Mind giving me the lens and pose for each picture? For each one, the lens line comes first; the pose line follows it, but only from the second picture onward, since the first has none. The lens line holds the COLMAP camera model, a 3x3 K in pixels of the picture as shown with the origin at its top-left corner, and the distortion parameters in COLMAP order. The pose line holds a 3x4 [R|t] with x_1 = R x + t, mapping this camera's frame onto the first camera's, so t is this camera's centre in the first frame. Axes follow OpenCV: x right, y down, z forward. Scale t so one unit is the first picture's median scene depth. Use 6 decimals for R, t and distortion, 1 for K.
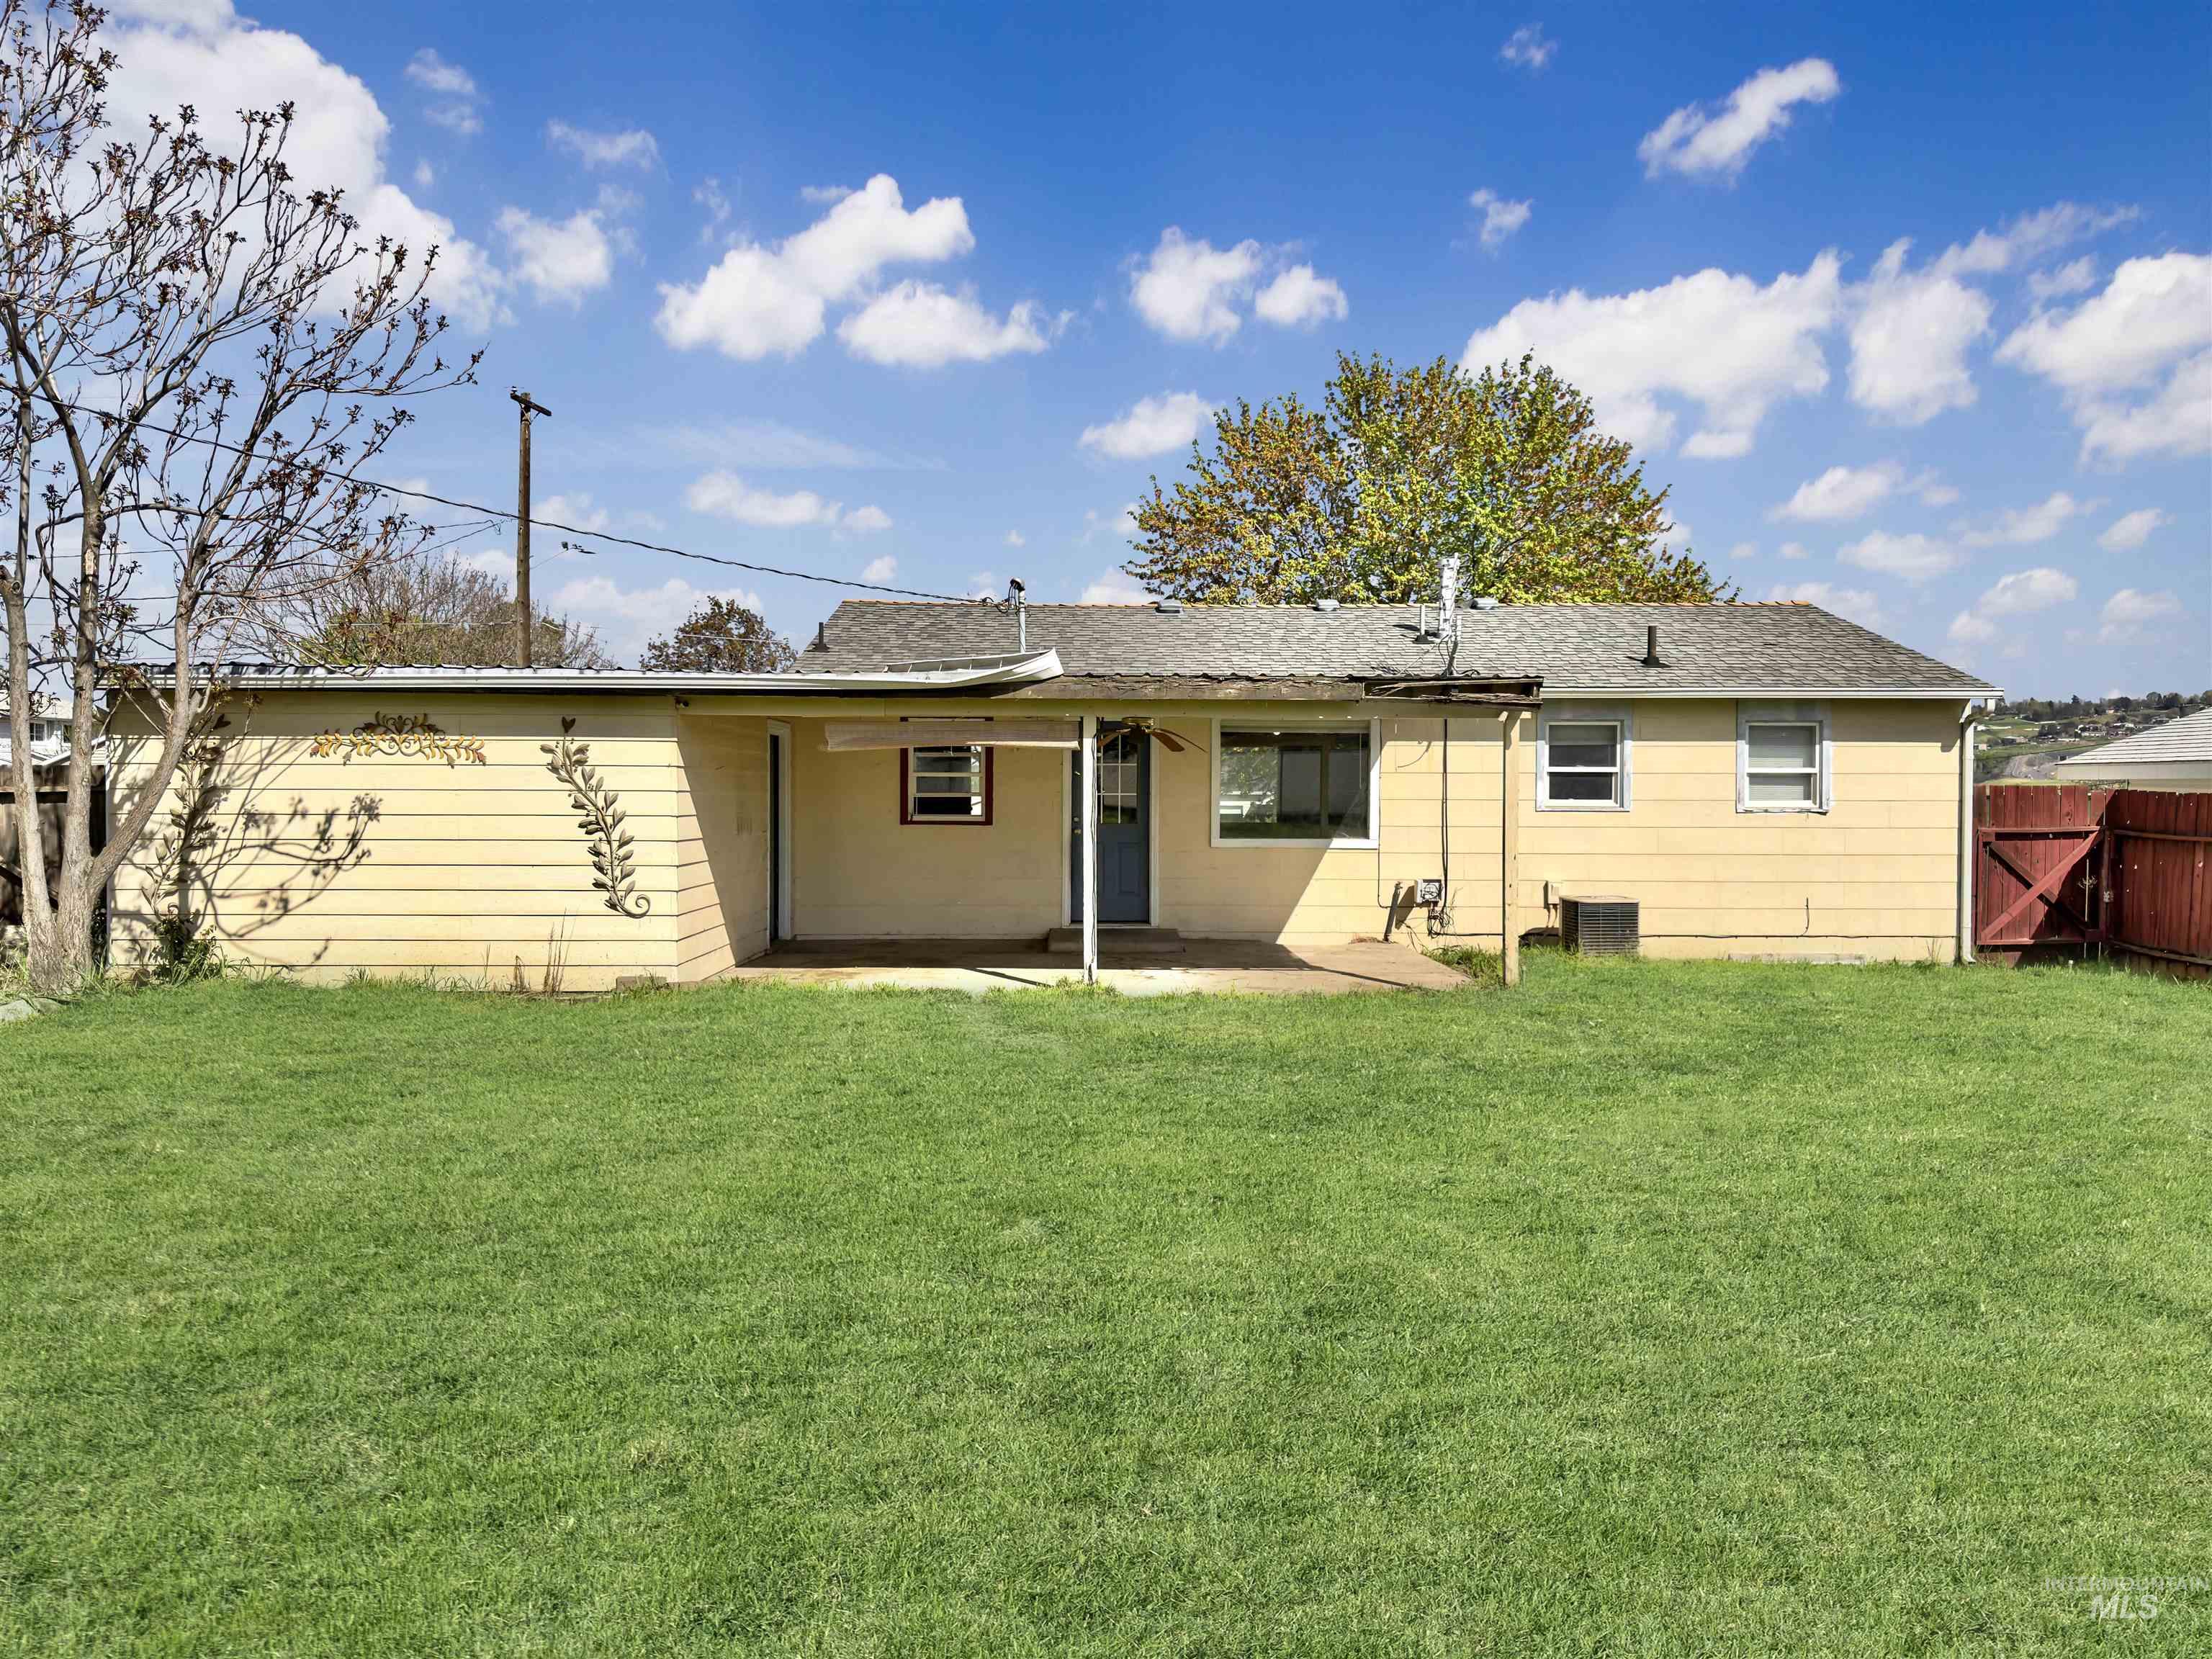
lens RADIAL K [[1547.8, 0, 1106.0], [0, 1547.8, 829.5], [0, 0, 1]] dist [0.073430, -0.119532]
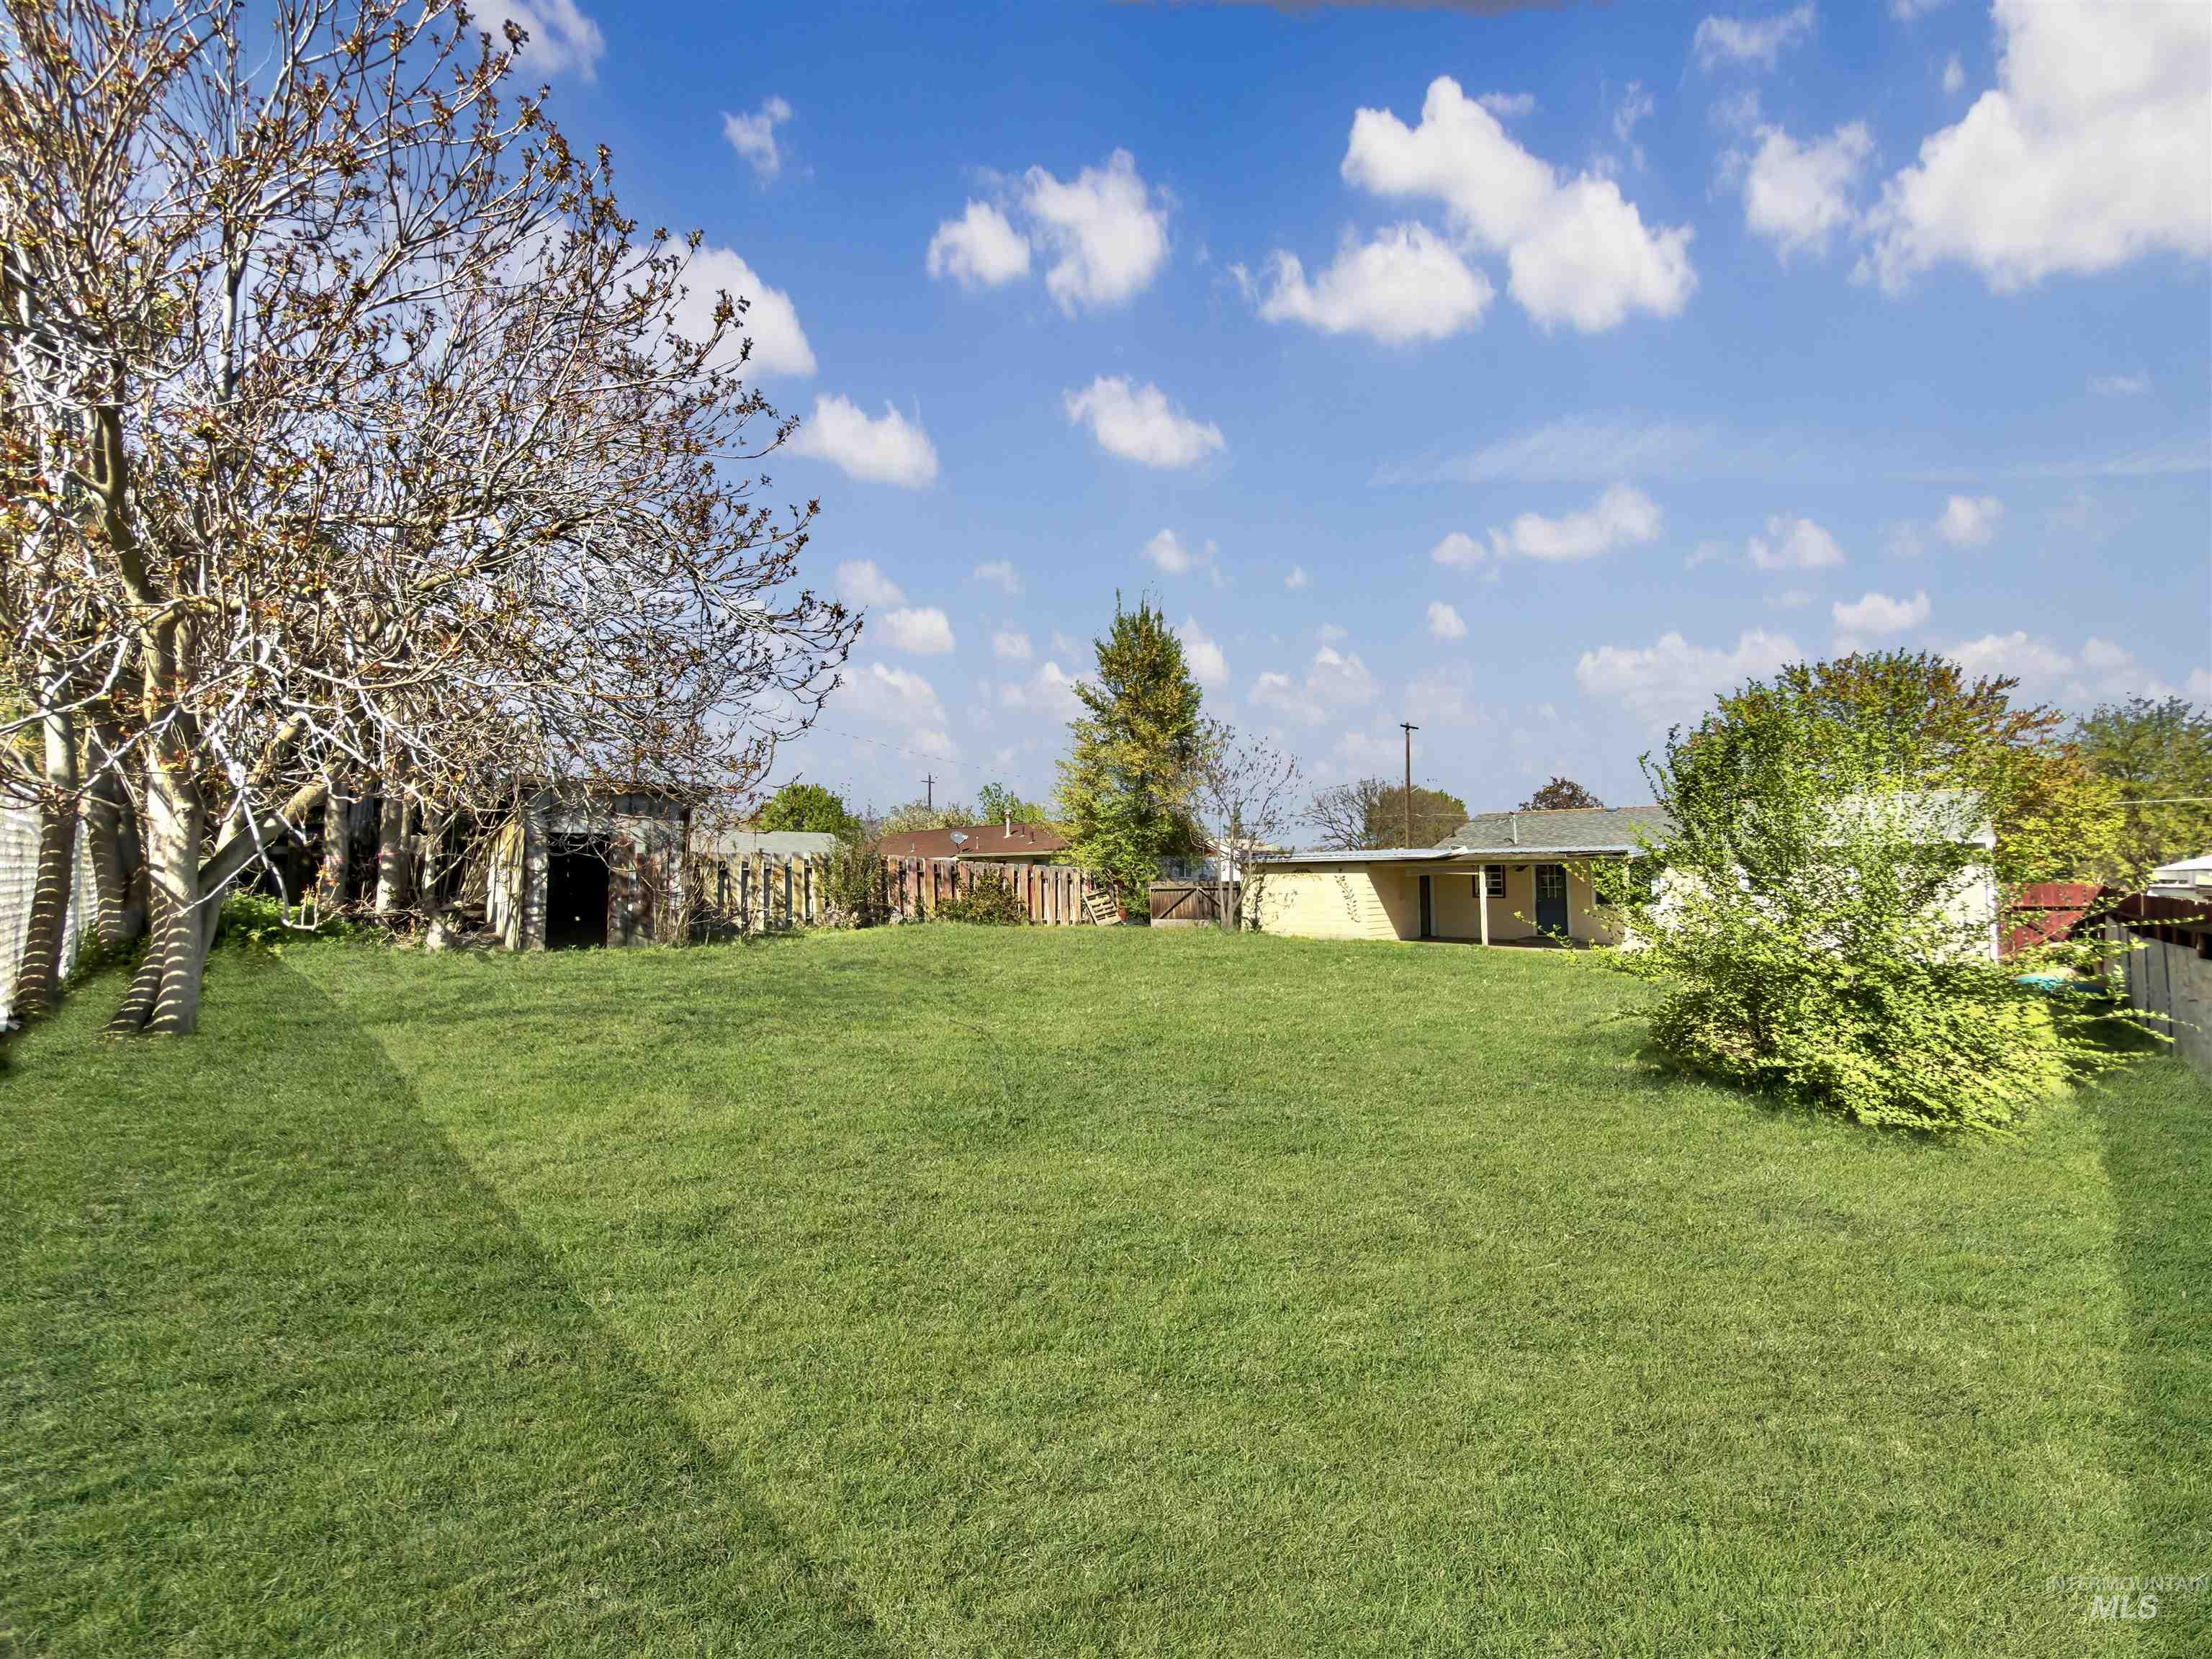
lens RADIAL K [[882.1, 0, 1109.9], [0, 882.1, 826.3], [0, 0, 1]] dist [0.000661, -0.000058]
pose [[0.711750, -0.046911, -0.700865, 0.742042], [-0.010562, 0.996940, -0.077455, -0.001709], [0.702353, 0.062530, 0.709077, -0.885781]]
